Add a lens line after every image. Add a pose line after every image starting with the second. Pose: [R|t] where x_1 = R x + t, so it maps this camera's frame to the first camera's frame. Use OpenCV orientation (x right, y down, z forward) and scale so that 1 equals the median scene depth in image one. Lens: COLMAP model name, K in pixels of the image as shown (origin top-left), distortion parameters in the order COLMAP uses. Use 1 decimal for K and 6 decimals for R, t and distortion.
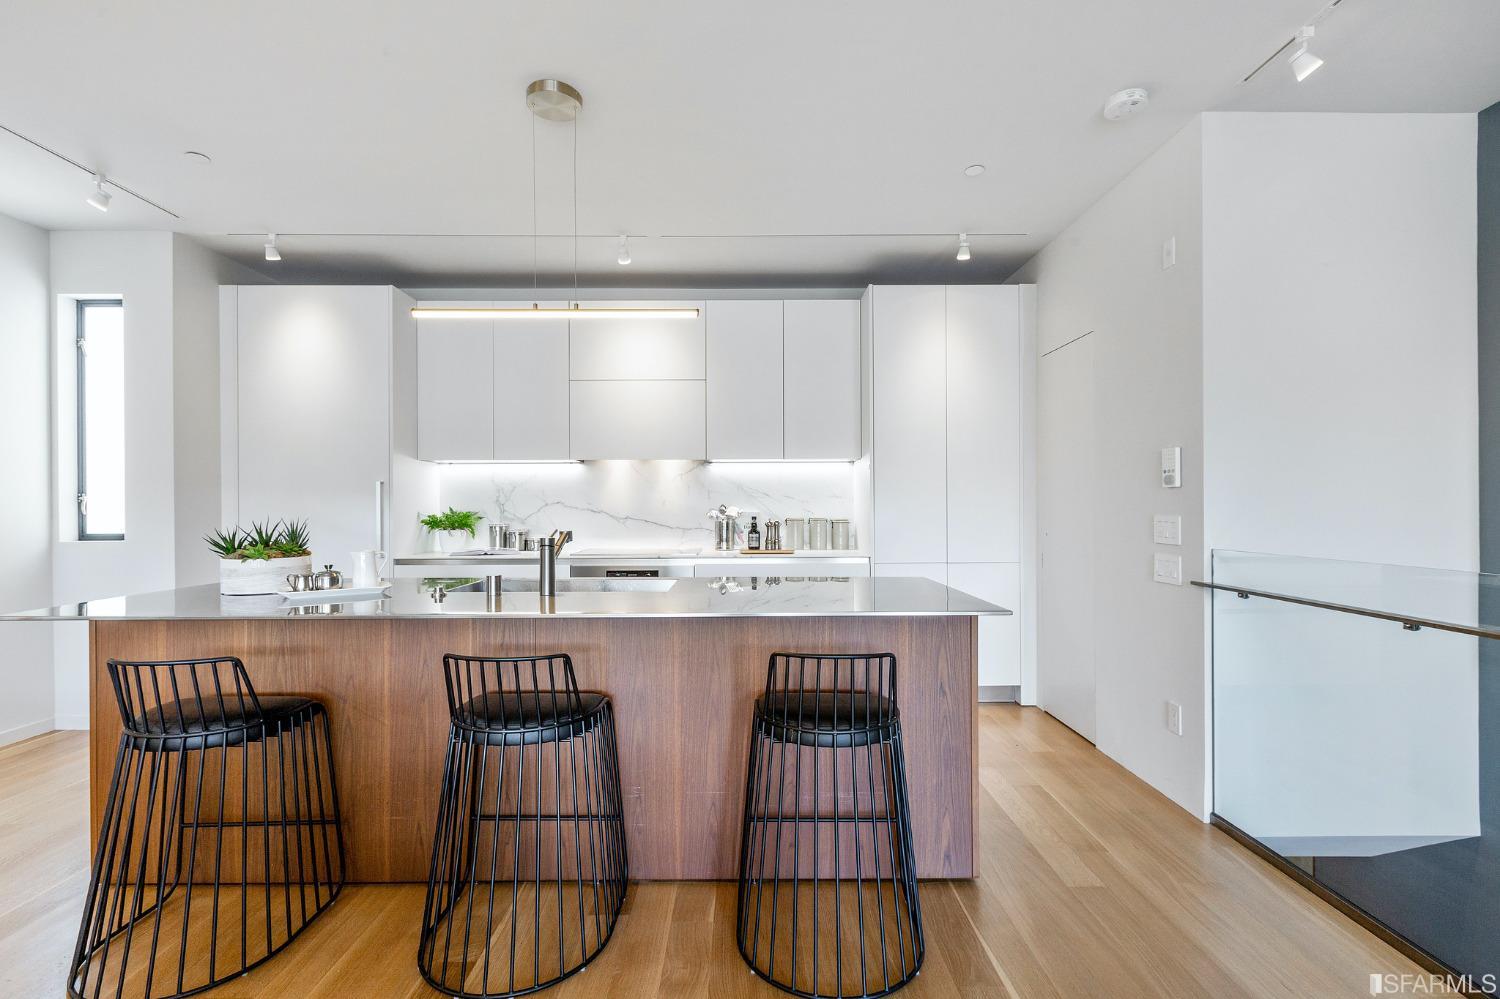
lens RADIAL K [[667.2, 0, 746.6], [0, 667.2, 509.9], [0, 0, 1]] dist [0.000603, 0.000083]
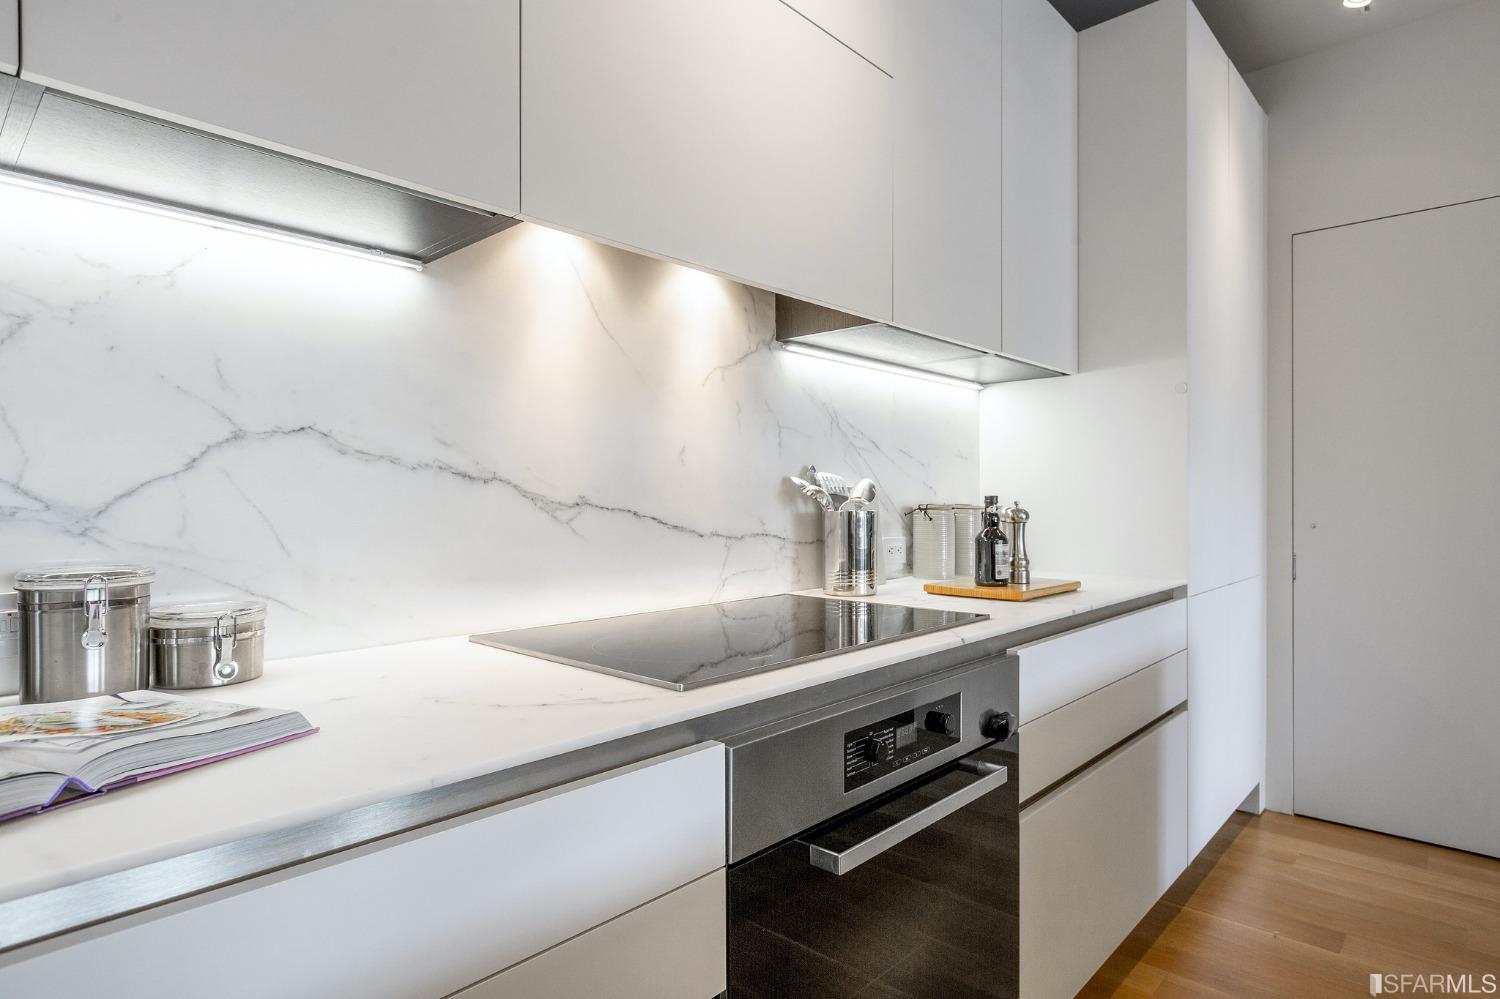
lens RADIAL K [[811.2, 0, 750.0], [0, 811.2, 499.5], [0, 0, 1]] dist [-0.005891, -0.000695]
pose [[0.683130, -0.000096, 0.730297, -0.471234], [0.007043, 0.999954, -0.006456, 0.015903], [-0.730263, 0.009553, 0.683099, 0.925732]]
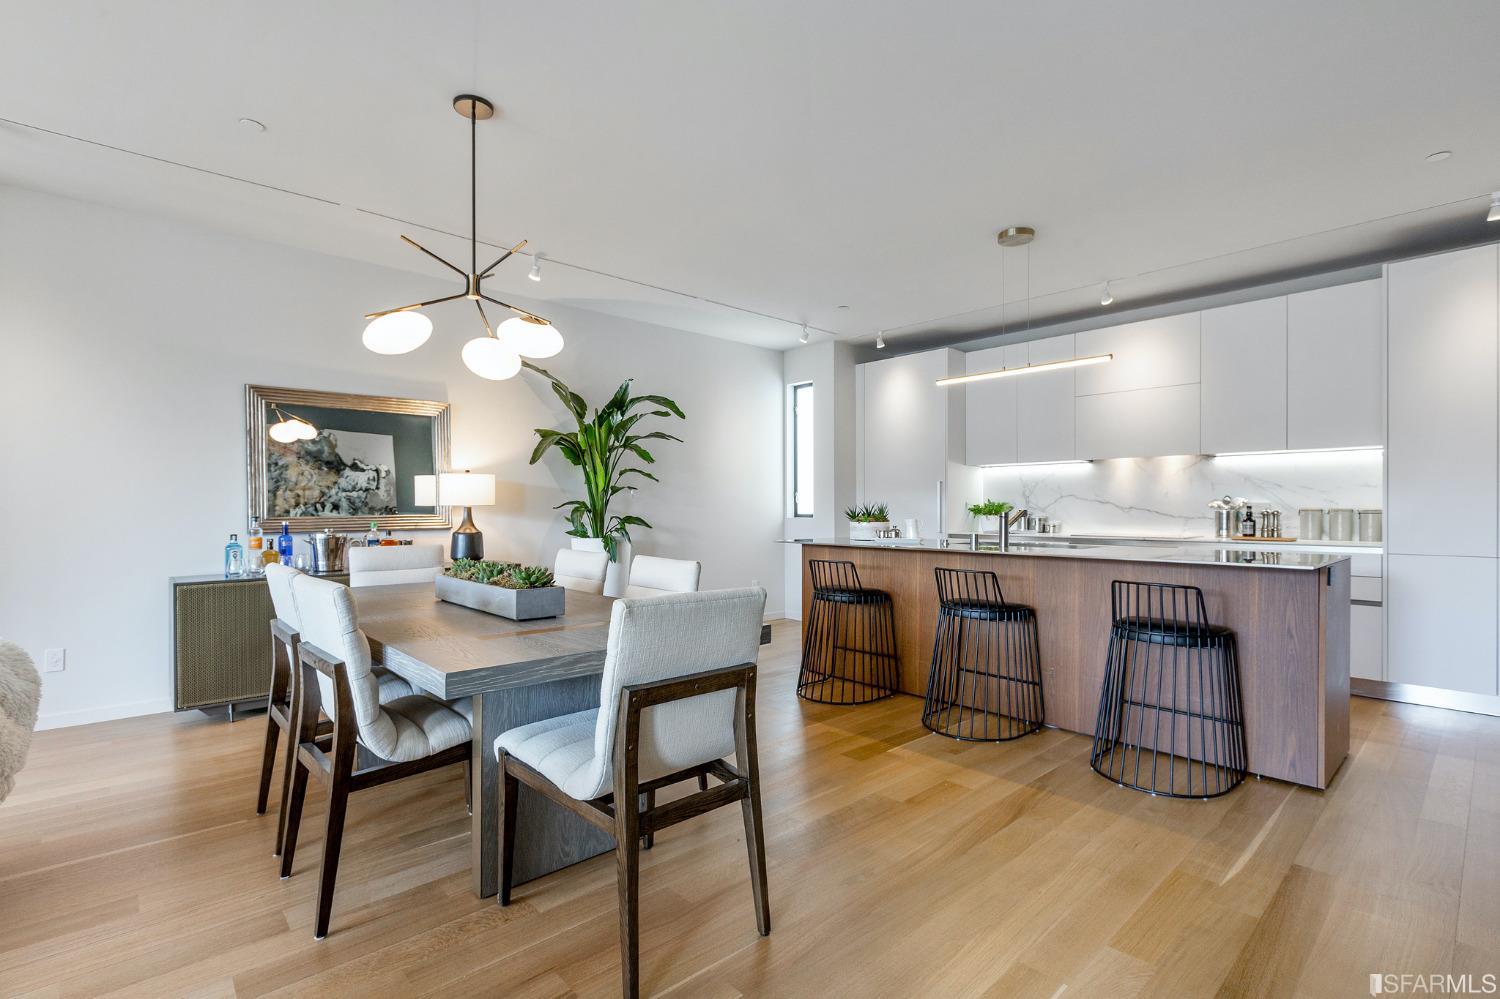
lens RADIAL K [[696.9, 0, 751.4], [0, 696.9, 510.1], [0, 0, 1]] dist [-0.010519, 0.000412]
pose [[0.673089, 0.005515, -0.739541, 0.342460], [-0.007248, 0.999973, 0.000860, 0.025275], [0.739526, 0.004781, 0.673111, -0.382220]]
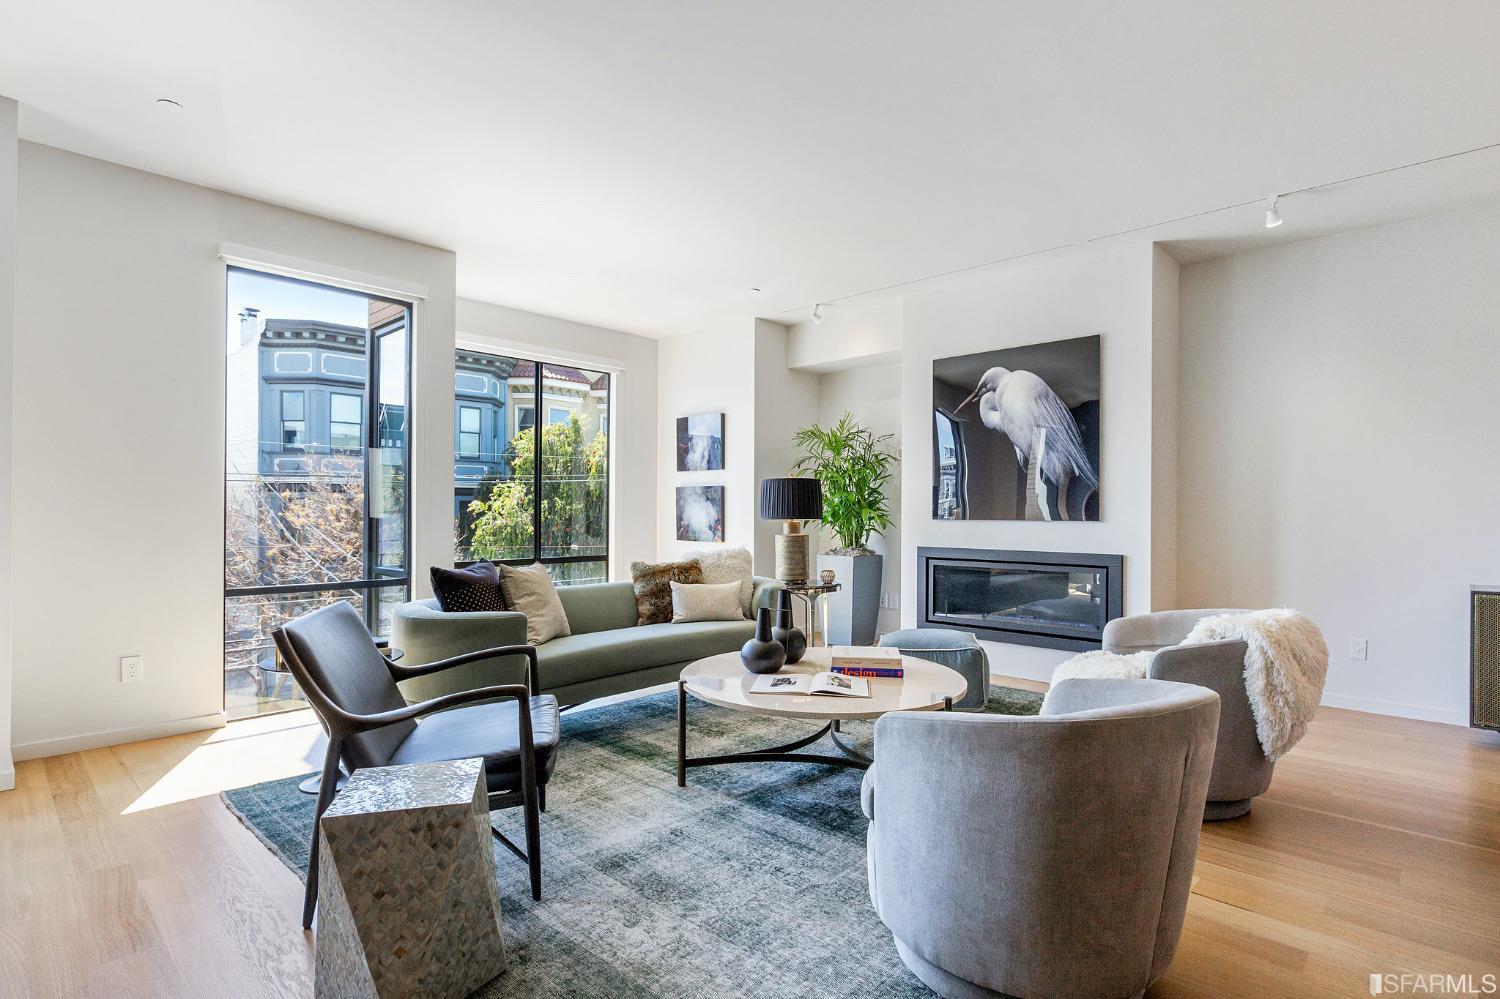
lens RADIAL K [[744.6, 0, 748.0], [0, 744.6, 509.5], [0, 0, 1]] dist [-0.004274, -0.000641]
pose [[-0.692688, -0.001274, -0.721236, 0.453759], [-0.009213, 0.999932, 0.007082, 0.028373], [0.721178, 0.011550, -0.692653, -0.341181]]
